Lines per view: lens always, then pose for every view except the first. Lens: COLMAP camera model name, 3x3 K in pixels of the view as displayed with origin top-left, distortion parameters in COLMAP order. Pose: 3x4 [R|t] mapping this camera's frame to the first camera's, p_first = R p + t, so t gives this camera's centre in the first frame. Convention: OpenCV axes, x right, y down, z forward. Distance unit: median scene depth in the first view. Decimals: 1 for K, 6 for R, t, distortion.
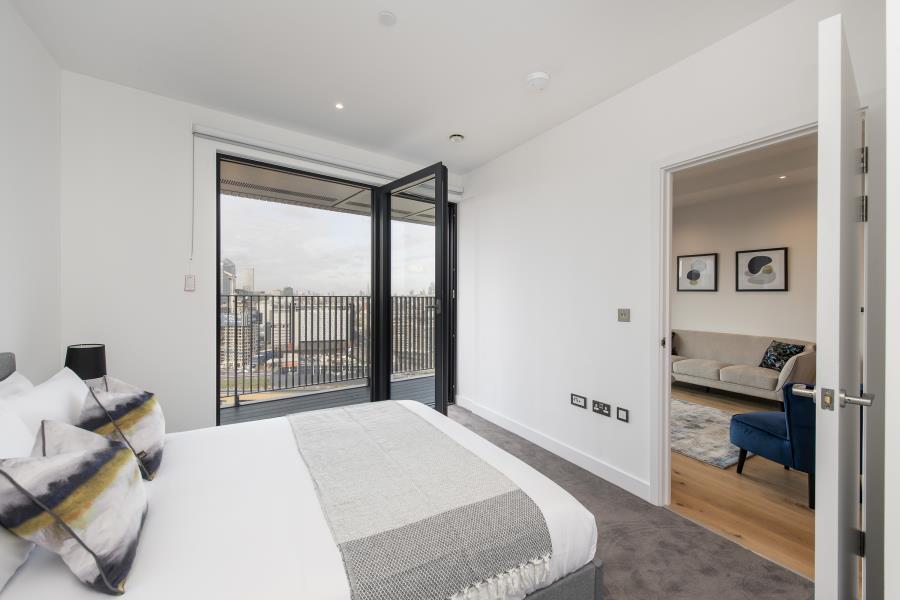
lens RADIAL K [[370.1, 0, 447.5], [0, 370.1, 297.1], [0, 0, 1]] dist [0.001323, 0.000207]
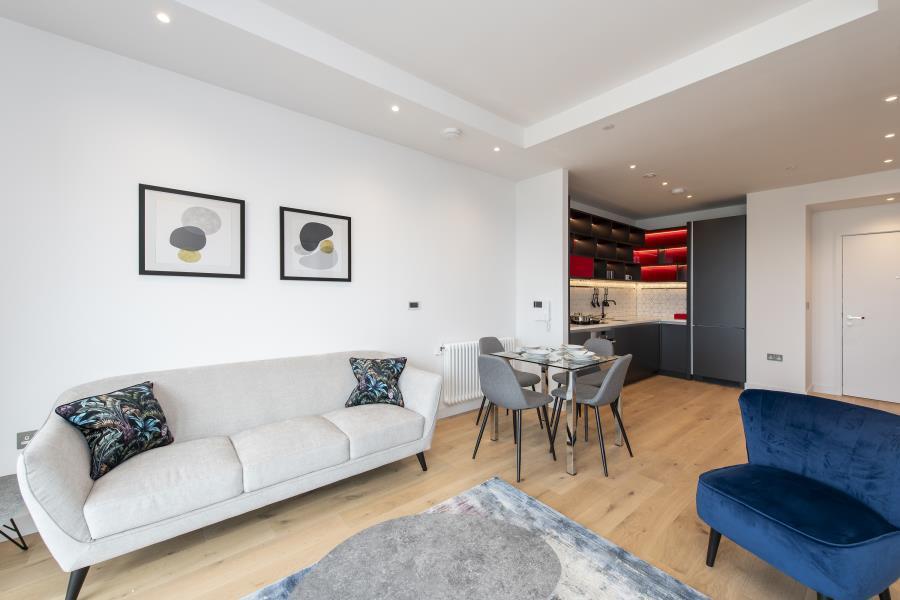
lens RADIAL K [[352.2, 0, 451.6], [0, 352.2, 295.7], [0, 0, 1]] dist [0.008641, 0.000069]
pose [[-0.180895, -0.004680, 0.983491, 0.229458], [-0.000385, 0.999989, 0.004687, 0.005701], [-0.983502, 0.000469, -0.180895, 0.868328]]
